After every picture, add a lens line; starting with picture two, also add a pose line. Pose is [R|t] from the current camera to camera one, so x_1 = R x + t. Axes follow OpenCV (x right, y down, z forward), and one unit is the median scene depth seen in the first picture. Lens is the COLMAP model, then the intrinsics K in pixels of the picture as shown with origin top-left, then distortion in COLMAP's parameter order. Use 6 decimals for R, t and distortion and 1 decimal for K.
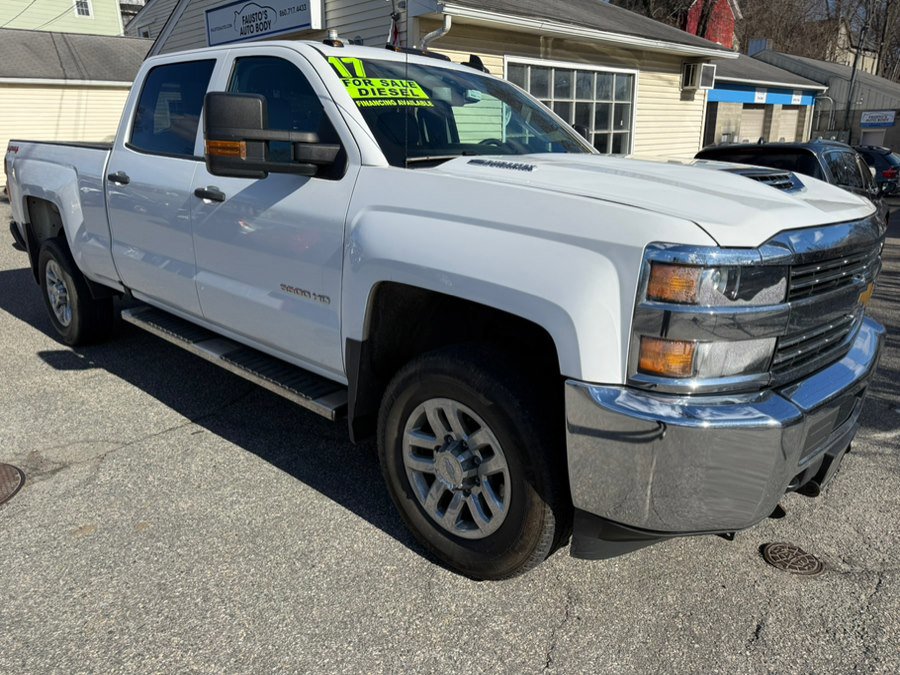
lens RADIAL K [[646.1, 0, 454.8], [0, 646.1, 339.4], [0, 0, 1]] dist [0.012358, -0.009906]
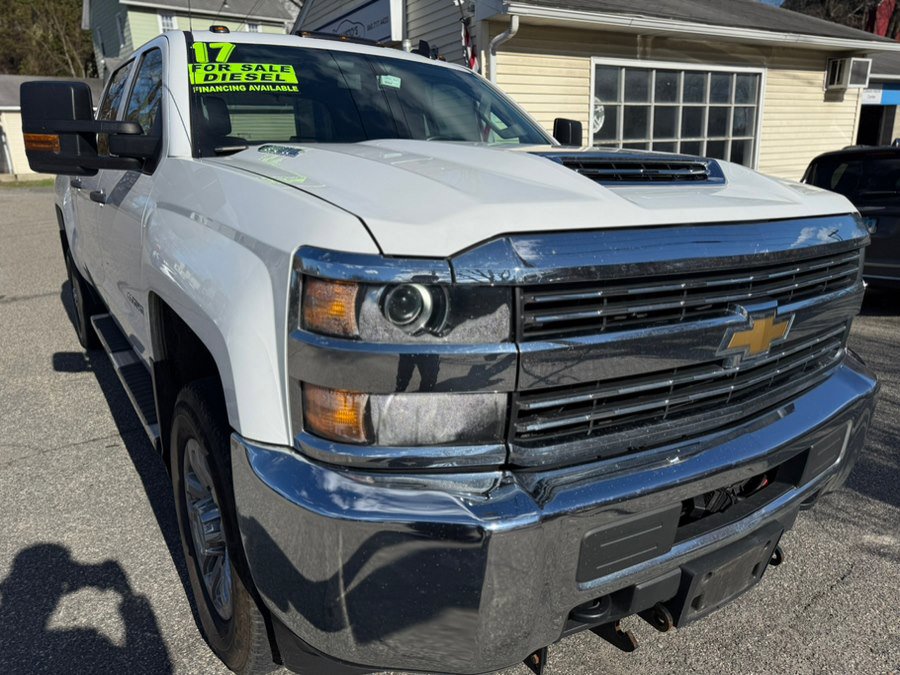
lens RADIAL K [[646.1, 0, 454.8], [0, 646.1, 339.4], [0, 0, 1]] dist [0.012358, -0.009906]
pose [[0.971227, 0.049456, -0.232966, 0.124390], [-0.055506, 0.998268, -0.019481, -0.009152], [0.231599, 0.031852, 0.972290, 0.072592]]
